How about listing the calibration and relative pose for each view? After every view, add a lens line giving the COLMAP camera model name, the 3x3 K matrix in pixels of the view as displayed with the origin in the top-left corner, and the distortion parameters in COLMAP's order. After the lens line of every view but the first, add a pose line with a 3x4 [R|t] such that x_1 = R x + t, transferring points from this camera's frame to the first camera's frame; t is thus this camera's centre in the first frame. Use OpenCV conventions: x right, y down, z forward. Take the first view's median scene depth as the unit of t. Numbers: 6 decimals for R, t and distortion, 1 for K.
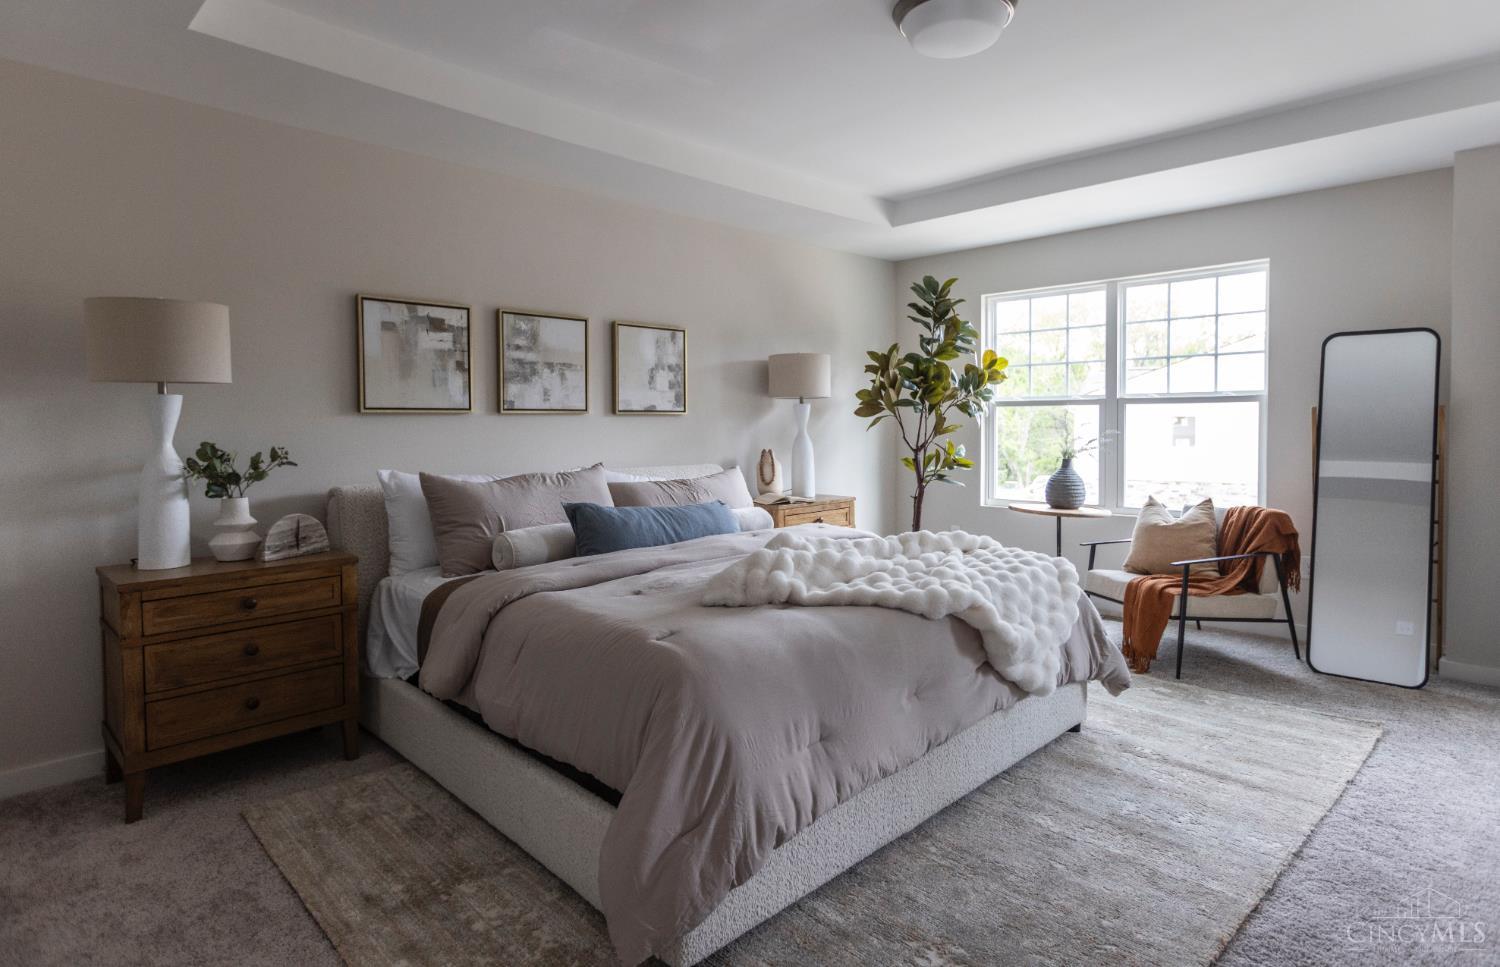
lens RADIAL K [[815.1, 0, 765.7], [0, 815.1, 442.0], [0, 0, 1]] dist [0.006181, -0.000207]
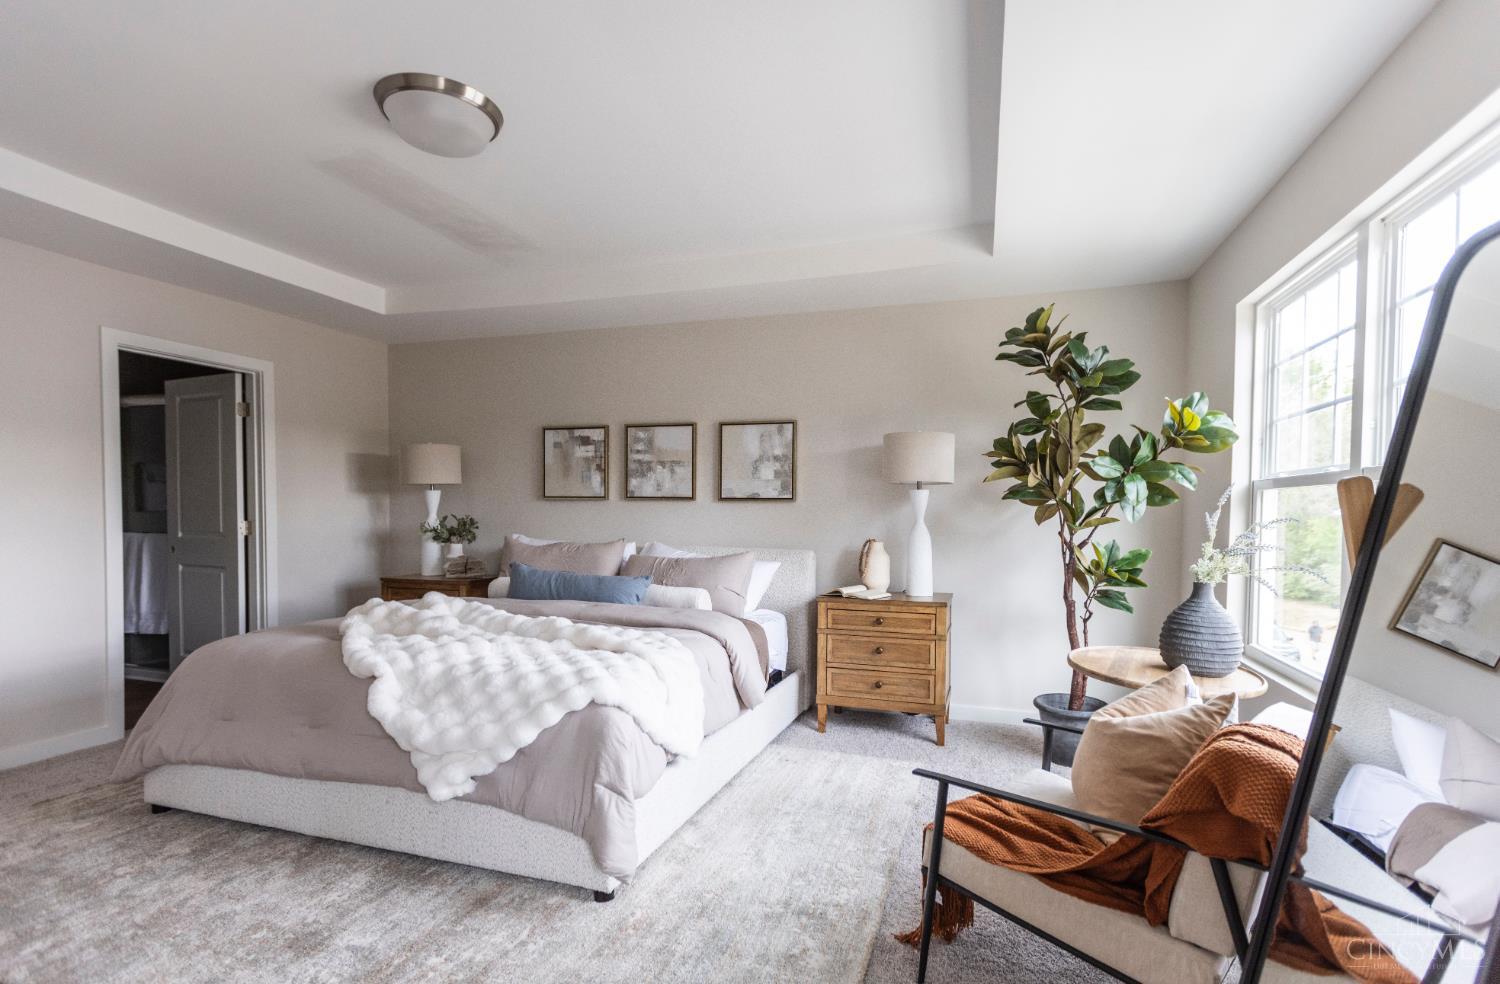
lens RADIAL K [[719.7, 0, 749.9], [0, 719.7, 495.2], [0, 0, 1]] dist [-0.001312, -0.000018]
pose [[0.448668, -0.004276, -0.893688, 0.829759], [-0.033237, 0.999217, -0.021468, -0.023031], [0.893080, 0.039335, 0.448175, 0.617196]]
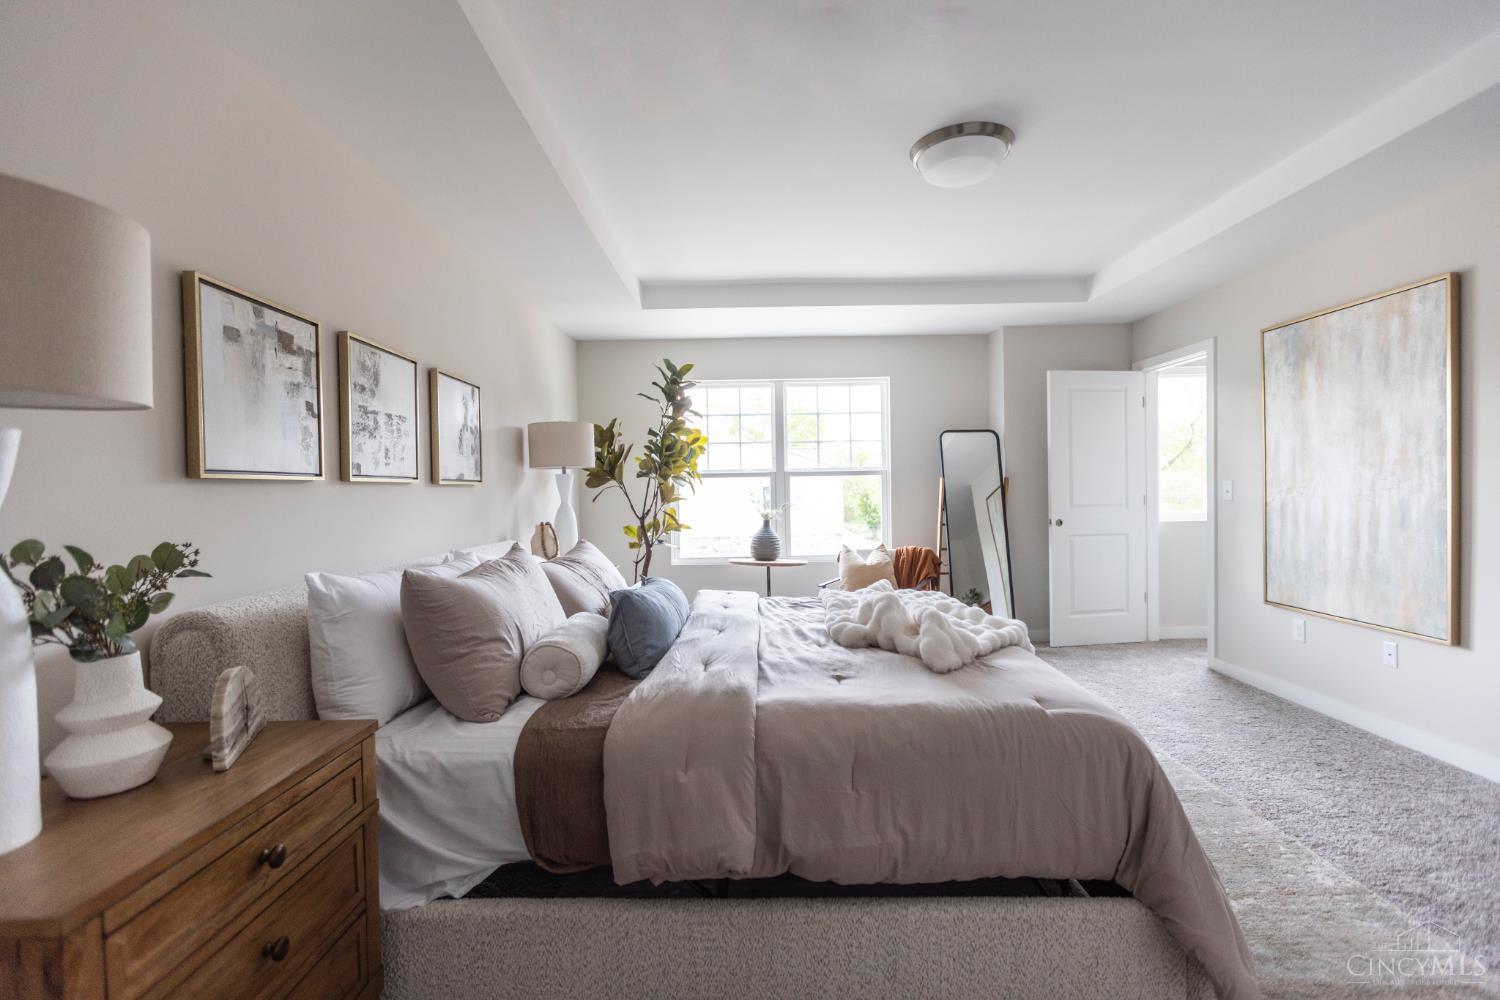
lens RADIAL K [[691.9, 0, 745.9], [0, 691.9, 499.2], [0, 0, 1]] dist [-0.003032, -0.000878]
pose [[0.716818, -0.016750, 0.697059, -0.475067], [0.030354, 0.999513, -0.007197, -0.005302], [-0.696600, 0.026317, 0.716977, 0.328167]]
